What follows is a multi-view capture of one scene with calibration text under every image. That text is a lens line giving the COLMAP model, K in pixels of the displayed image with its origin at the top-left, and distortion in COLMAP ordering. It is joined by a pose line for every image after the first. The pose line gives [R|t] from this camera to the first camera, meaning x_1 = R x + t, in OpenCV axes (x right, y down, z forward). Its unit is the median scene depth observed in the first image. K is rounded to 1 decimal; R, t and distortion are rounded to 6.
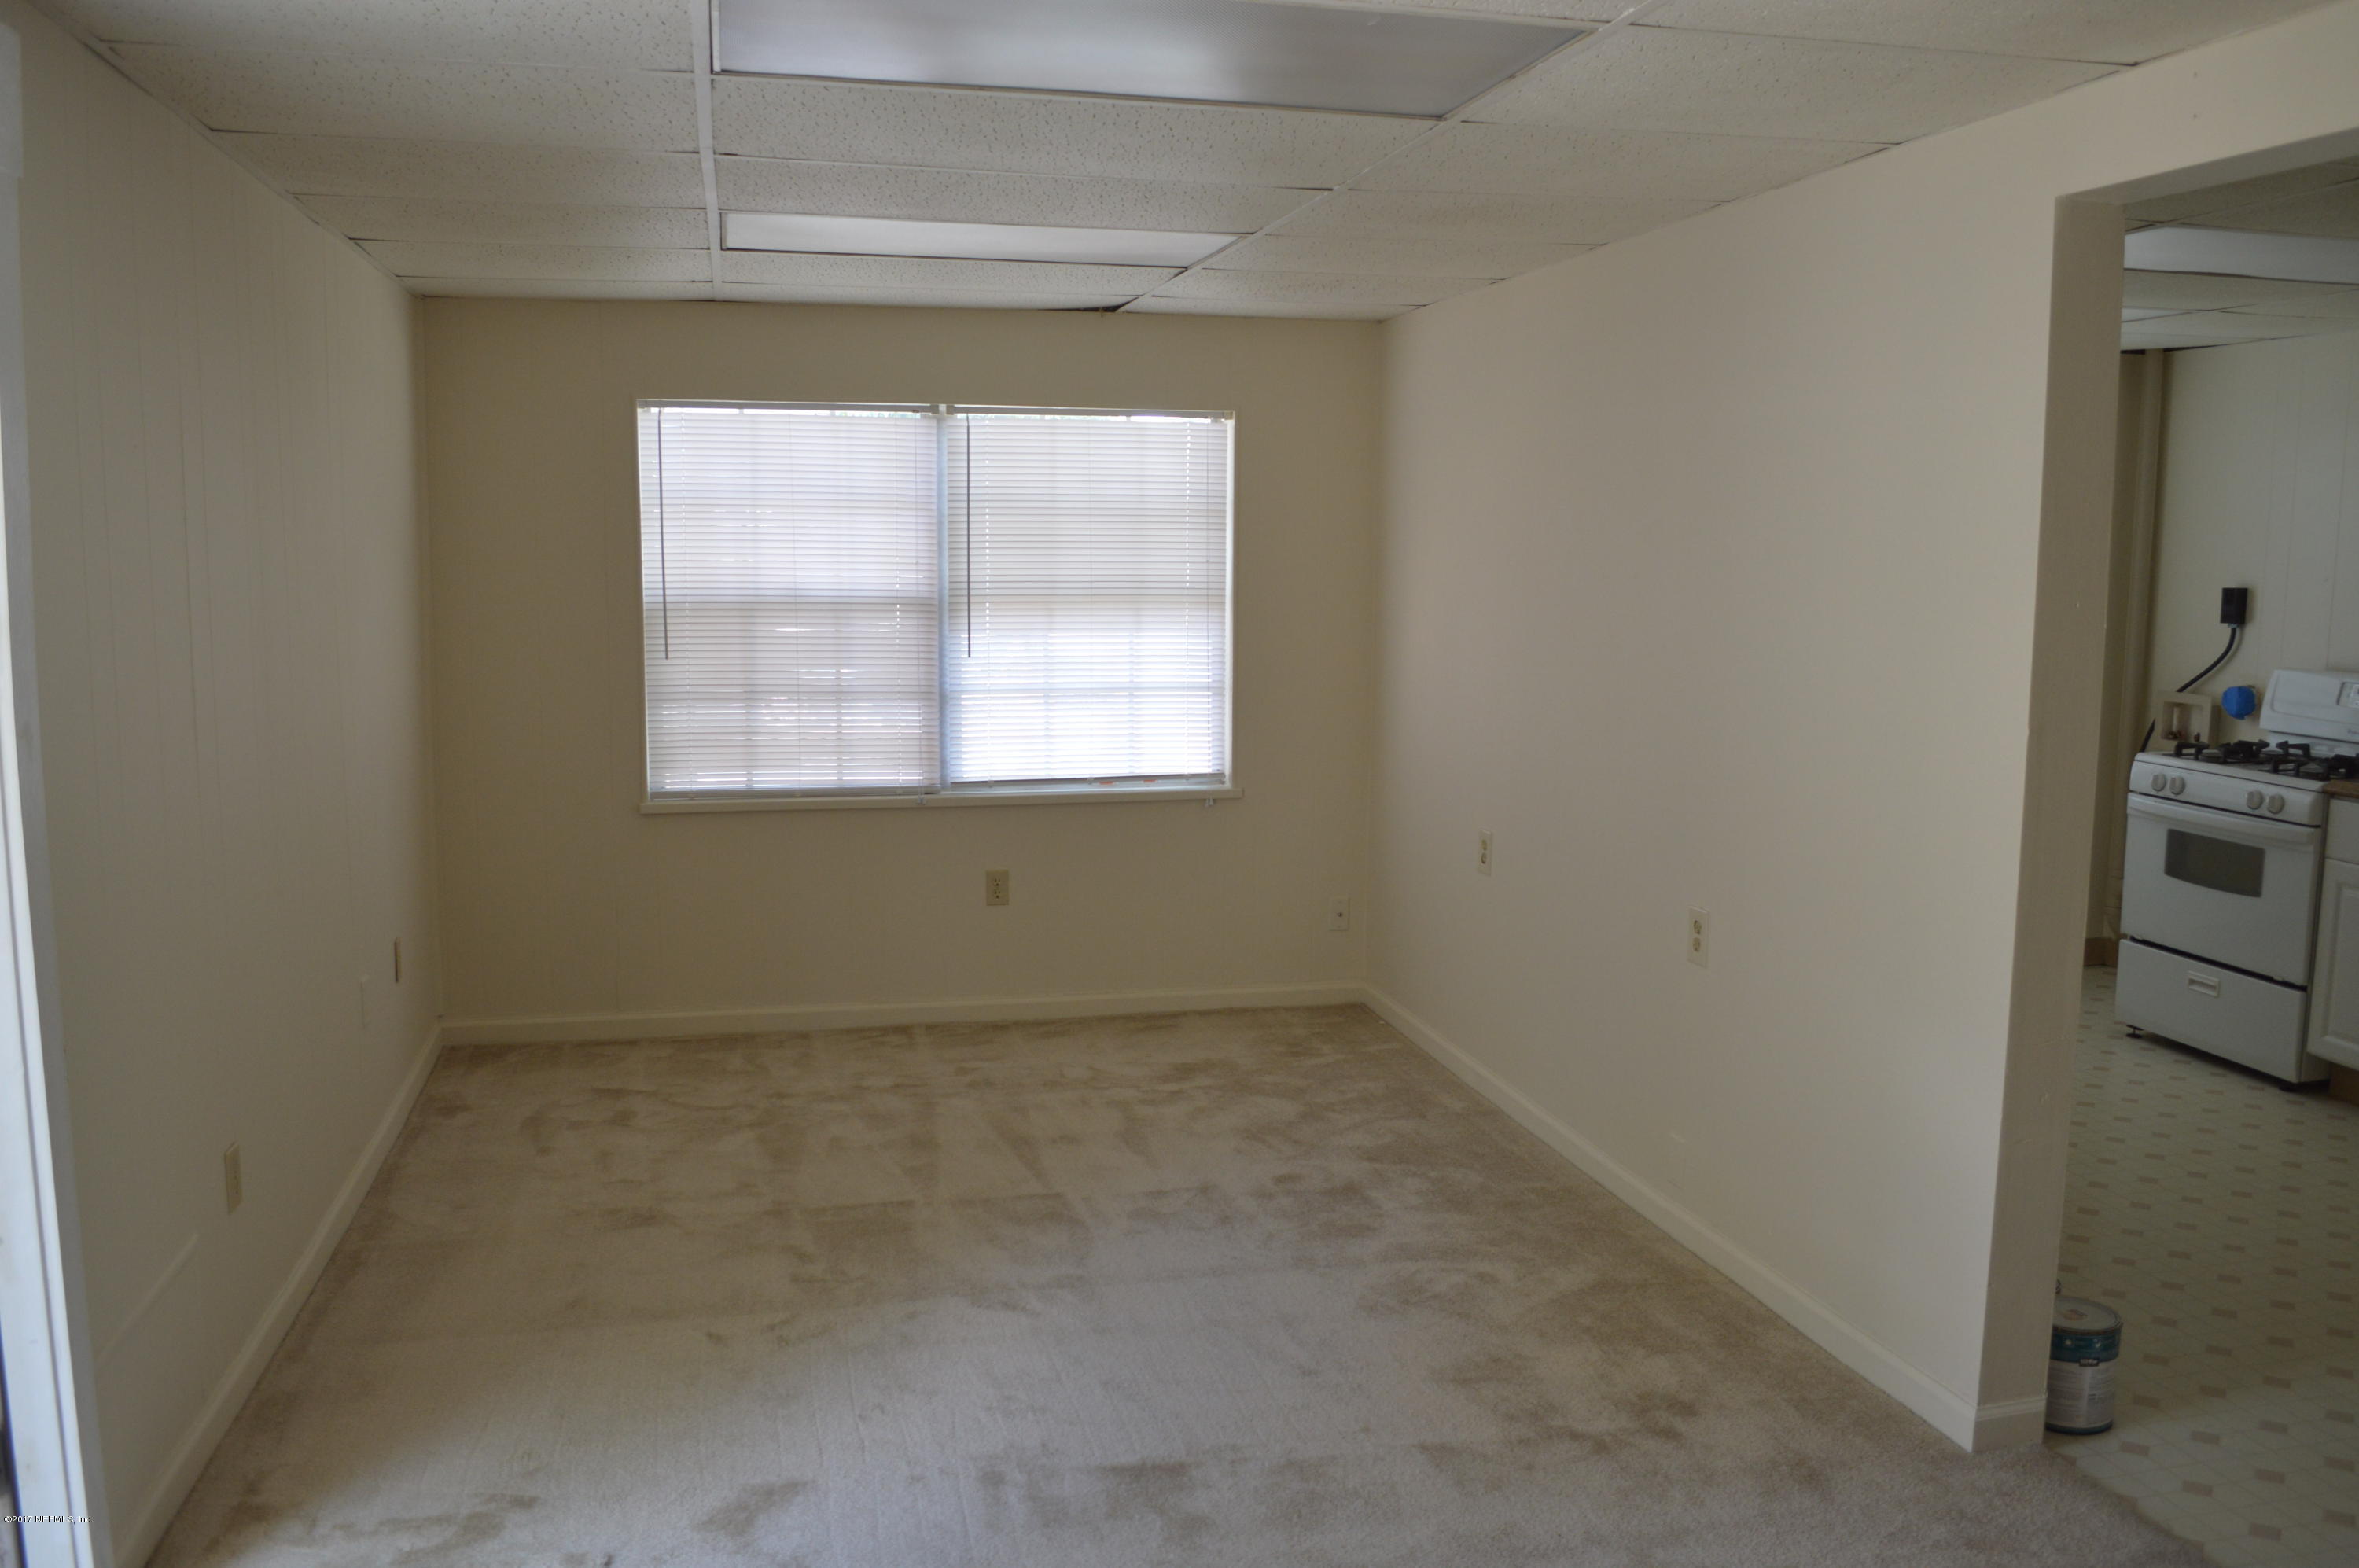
lens RADIAL K [[1888.7, 0, 1177.8], [0, 1888.7, 784.2], [0, 0, 1]] dist [-0.080075, 0.020133]
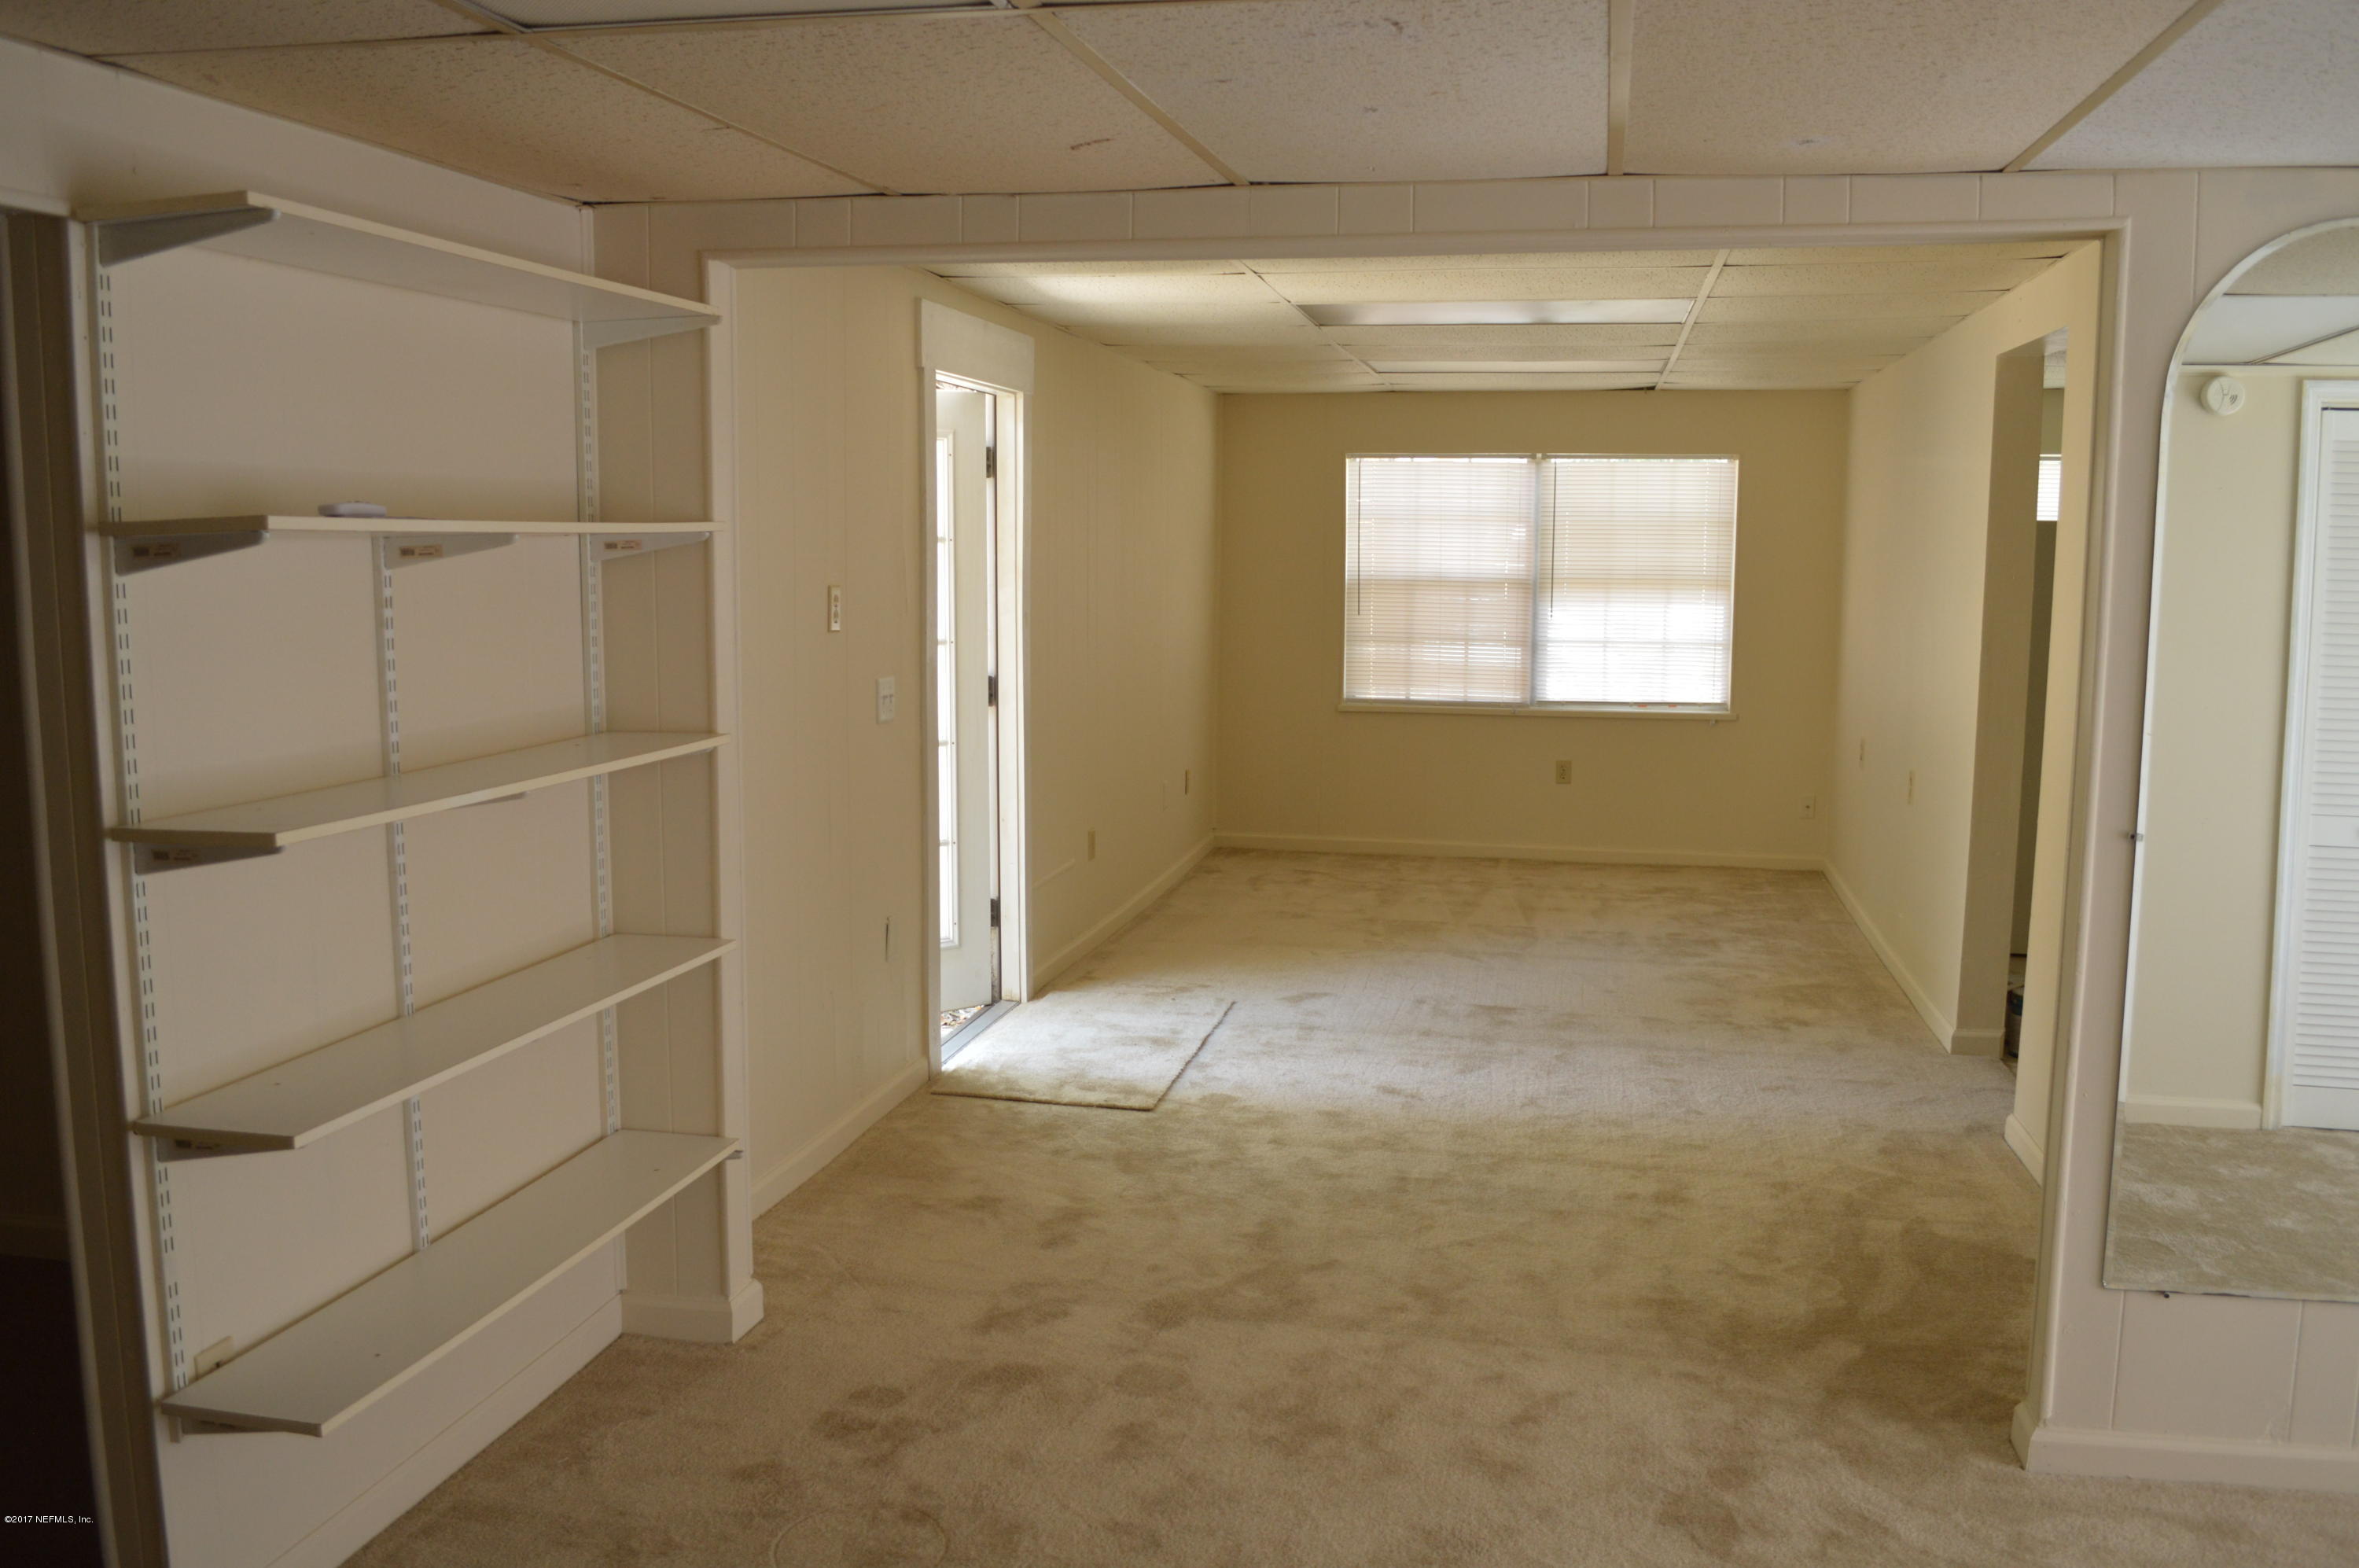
lens RADIAL K [[1888.7, 0, 1183.7], [0, 1888.7, 781.3], [0, 0, 1]] dist [-0.080075, 0.020133]
pose [[0.904950, 0.052173, -0.422306, 0.270943], [-0.053772, 0.998520, 0.008134, 0.067801], [0.422106, 0.015347, 0.906417, -0.503659]]
